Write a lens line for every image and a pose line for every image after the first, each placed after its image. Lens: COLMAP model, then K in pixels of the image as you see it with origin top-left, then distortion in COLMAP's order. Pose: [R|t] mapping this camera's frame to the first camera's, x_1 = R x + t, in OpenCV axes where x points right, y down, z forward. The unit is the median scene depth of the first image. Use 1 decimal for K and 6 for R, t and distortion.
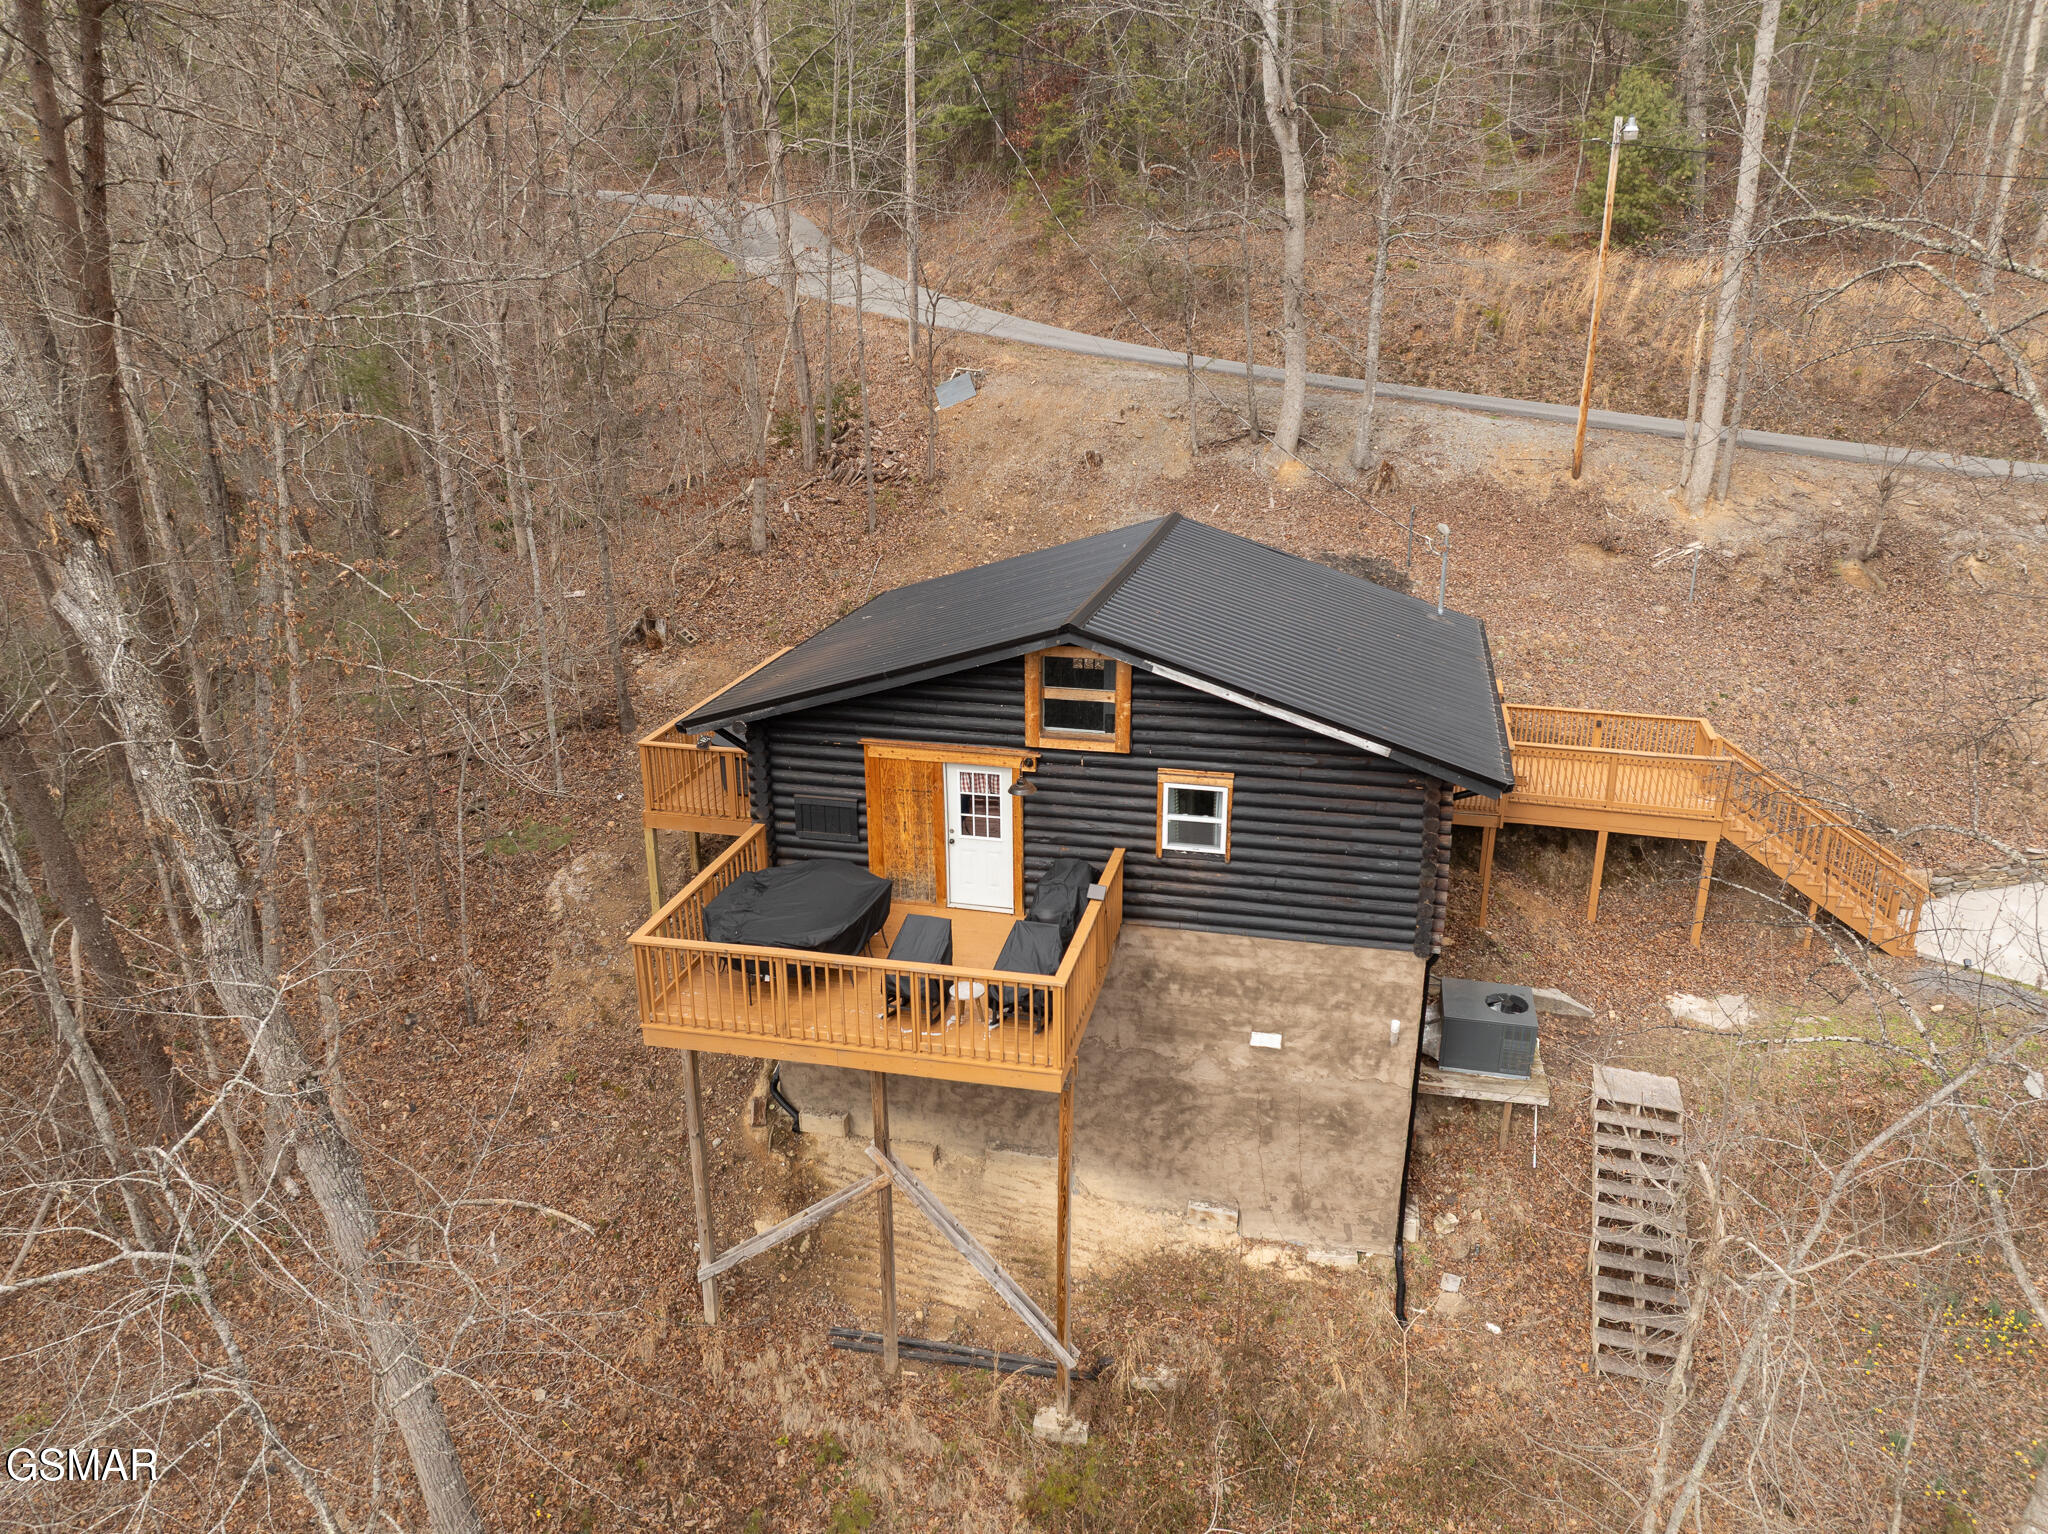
lens RADIAL K [[1450.2, 0, 1026.9], [0, 1450.2, 768.4], [0, 0, 1]] dist [-0.024281, 0.001295]
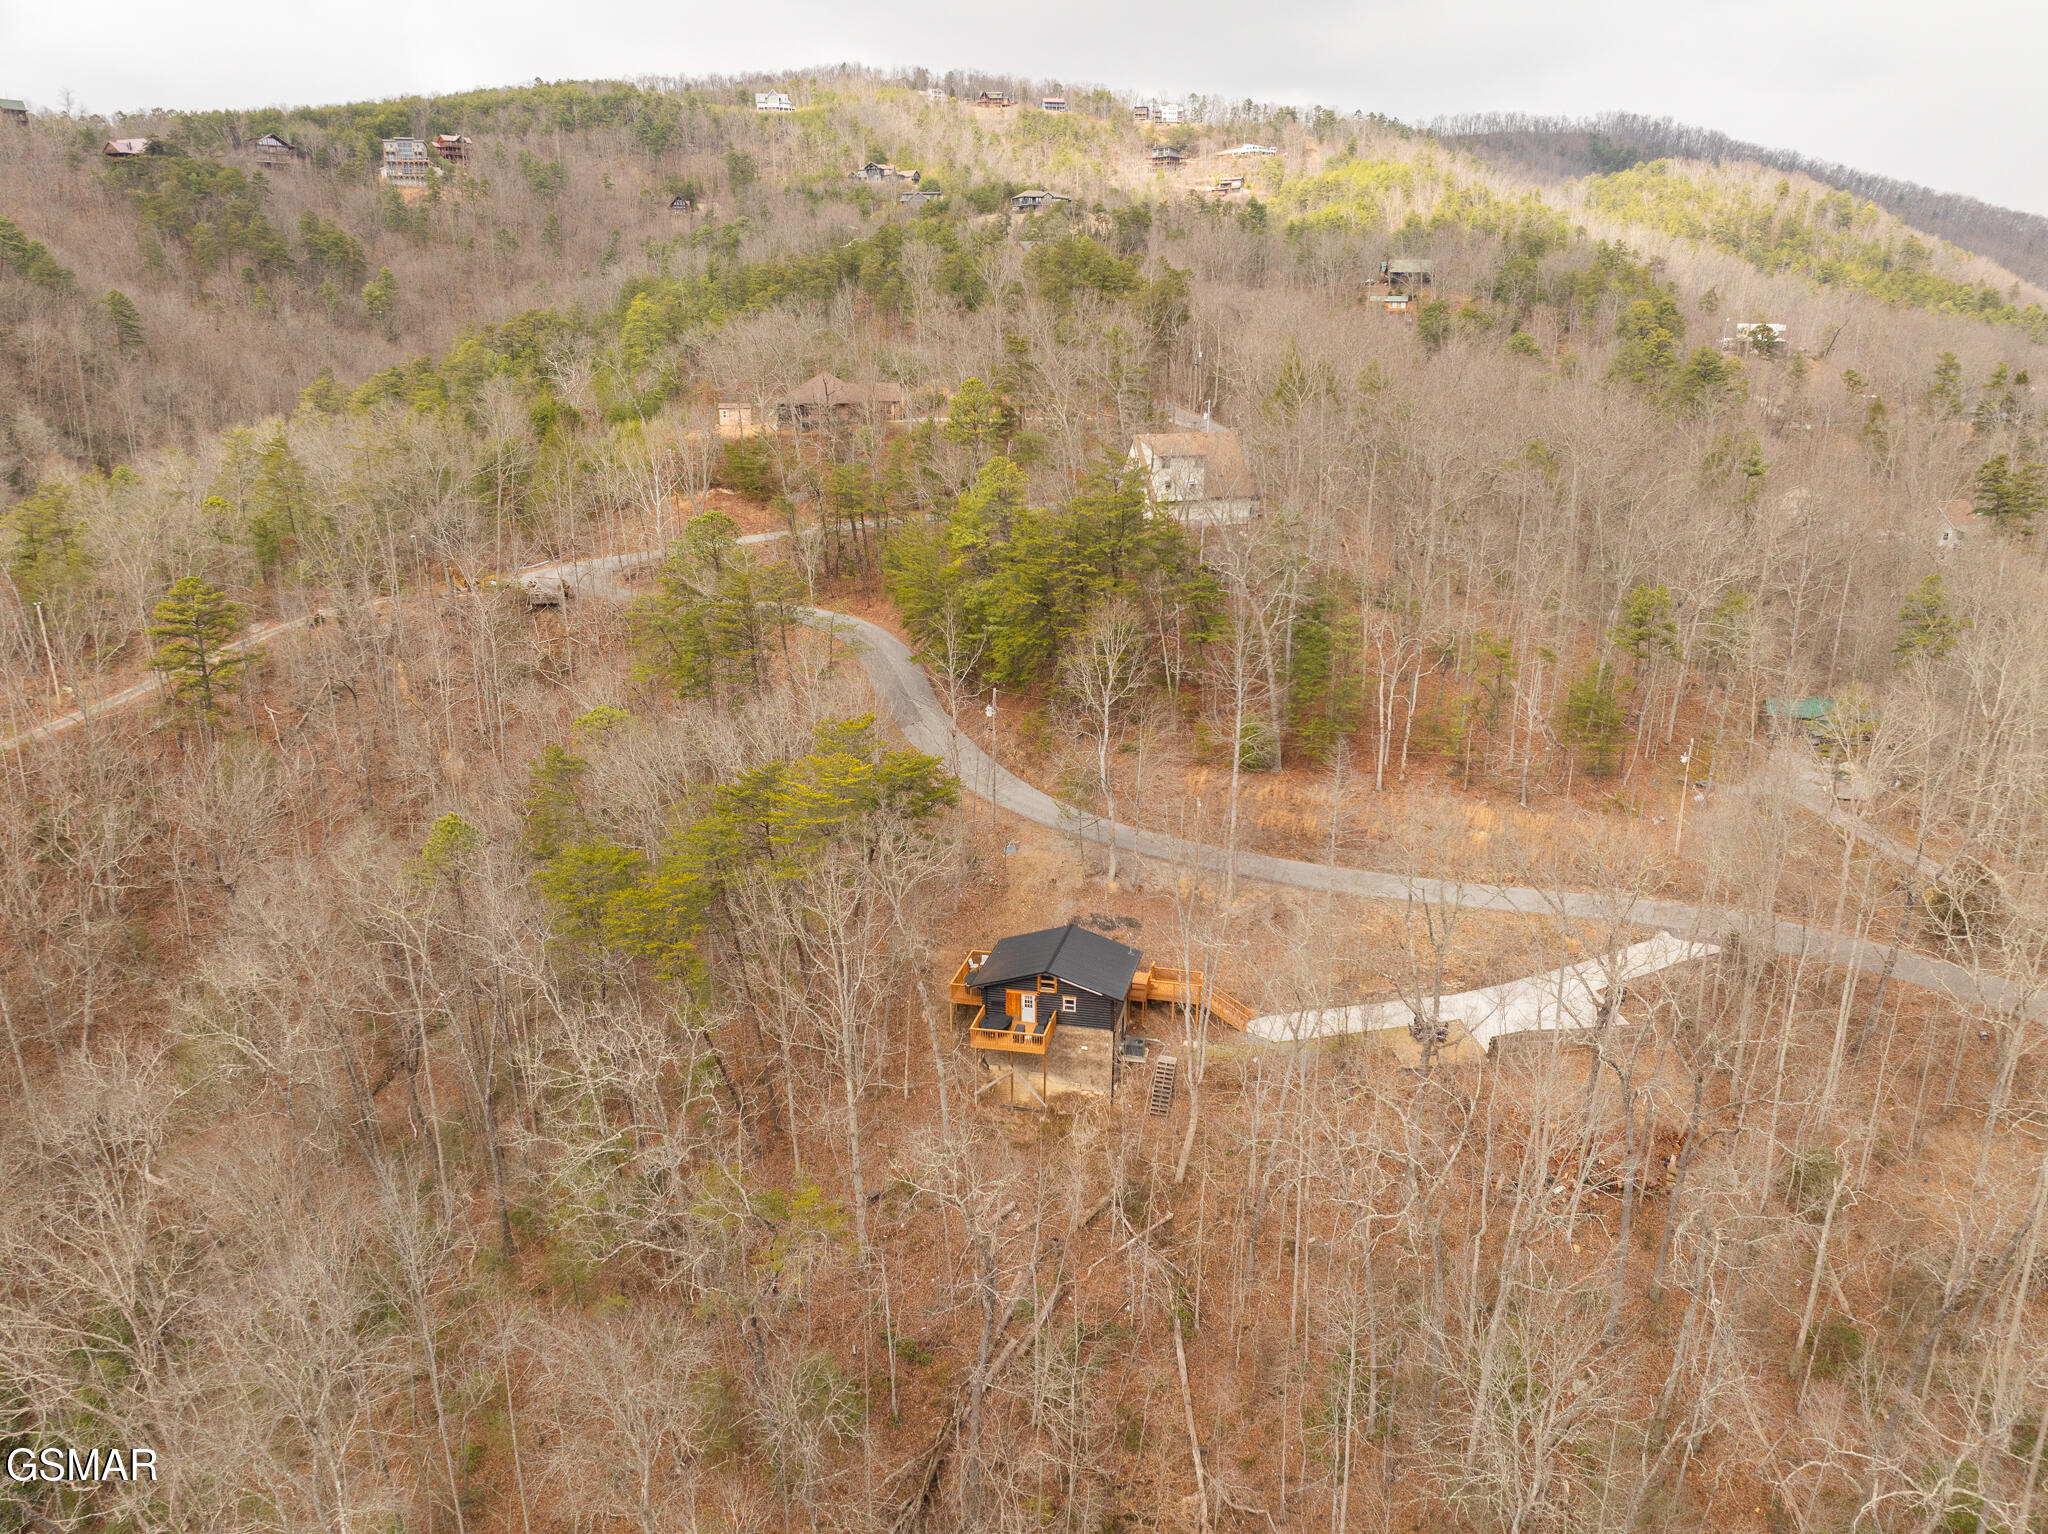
lens RADIAL K [[1450.2, 0, 1019.8], [0, 1450.2, 765.1], [0, 0, 1]] dist [-0.024281, 0.001295]
pose [[0.999967, 0.000331, 0.008092, -0.104747], [0.000119, 0.998458, -0.055505, -0.526276], [-0.008098, 0.055504, 0.998426, -4.167319]]
